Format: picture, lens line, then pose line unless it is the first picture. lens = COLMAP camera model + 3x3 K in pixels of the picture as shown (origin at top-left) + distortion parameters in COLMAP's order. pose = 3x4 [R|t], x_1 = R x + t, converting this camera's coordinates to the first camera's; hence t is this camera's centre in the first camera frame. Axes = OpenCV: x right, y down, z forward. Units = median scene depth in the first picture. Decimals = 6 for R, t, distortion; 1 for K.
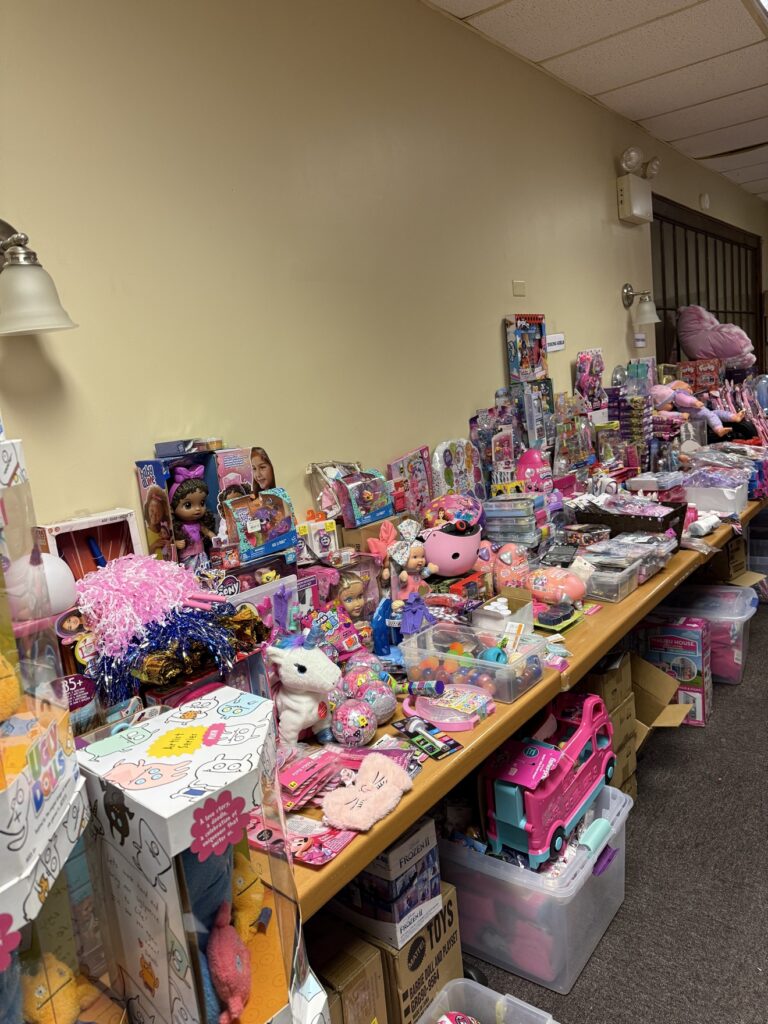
lens RADIAL K [[727.3, 0, 392.2], [0, 727.3, 518.5], [0, 0, 1]] dist [0.072552, -0.096690]
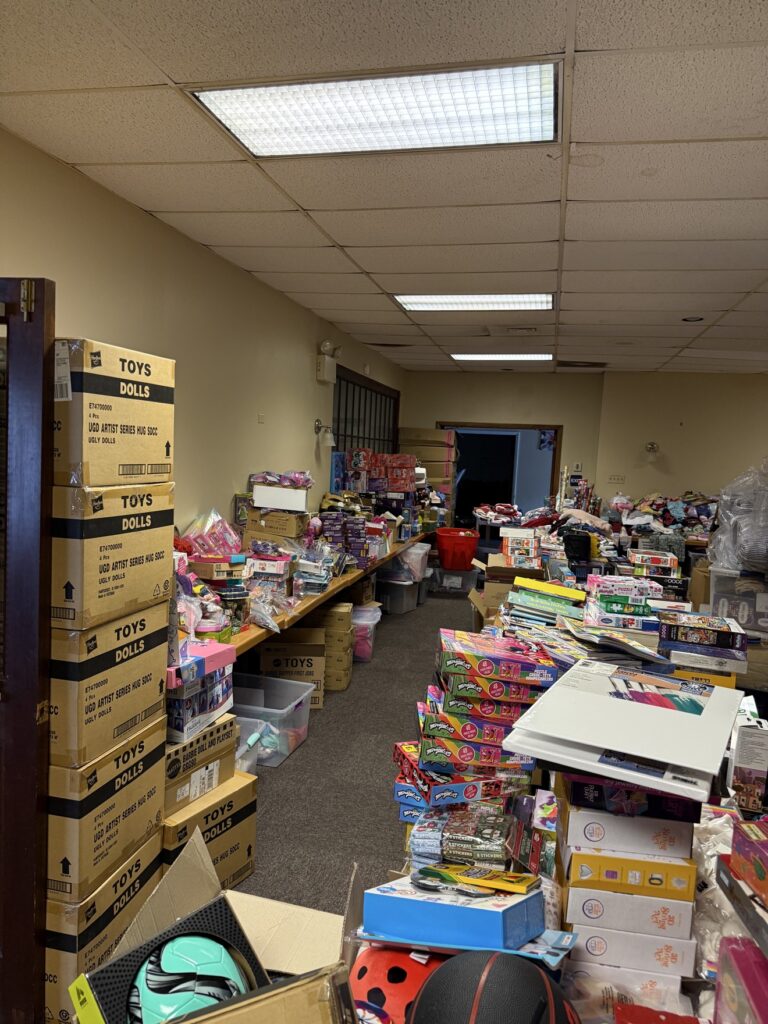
lens RADIAL K [[727.3, 0, 371.3], [0, 727.3, 518.4], [0, 0, 1]] dist [0.072552, -0.096690]
pose [[0.905942, 0.093387, 0.412975, -0.176558], [-0.059291, 0.993743, -0.094650, 0.021074], [-0.419230, 0.061261, 0.905811, -0.383372]]
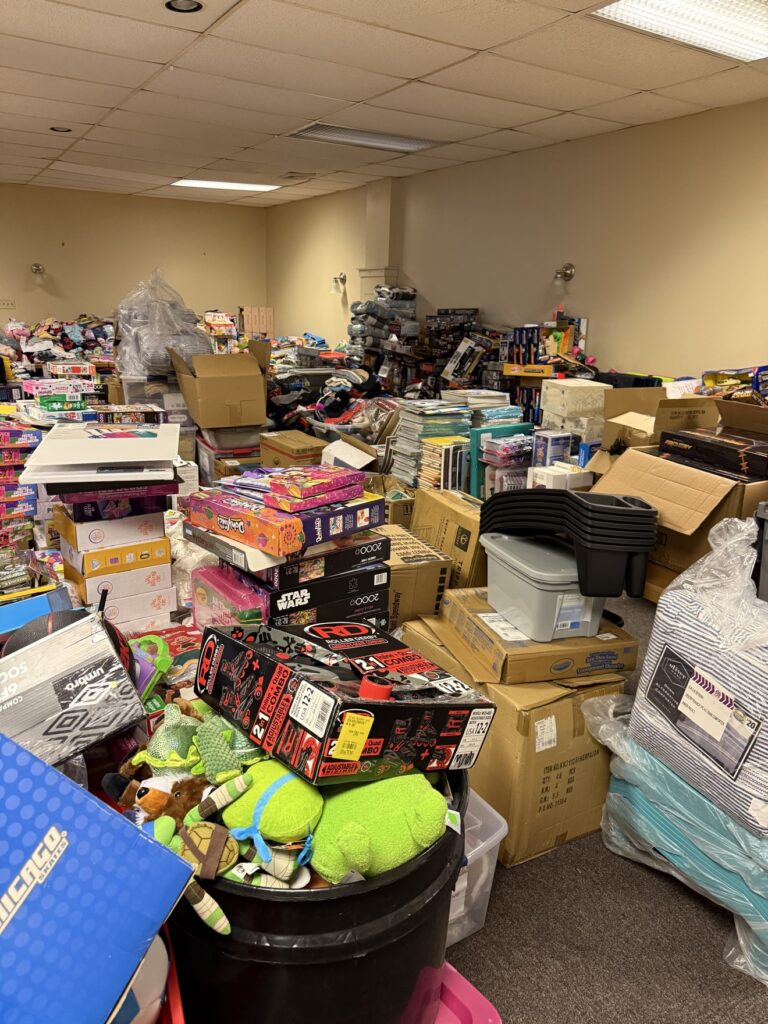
lens RADIAL K [[727.3, 0, 385.3], [0, 727.3, 521.8], [0, 0, 1]] dist [0.072552, -0.096690]
pose [[0.347748, -0.170389, 0.921976, -0.241866], [0.093860, 0.984735, 0.146586, 0.046434], [-0.932878, 0.035562, 0.358432, -0.419398]]
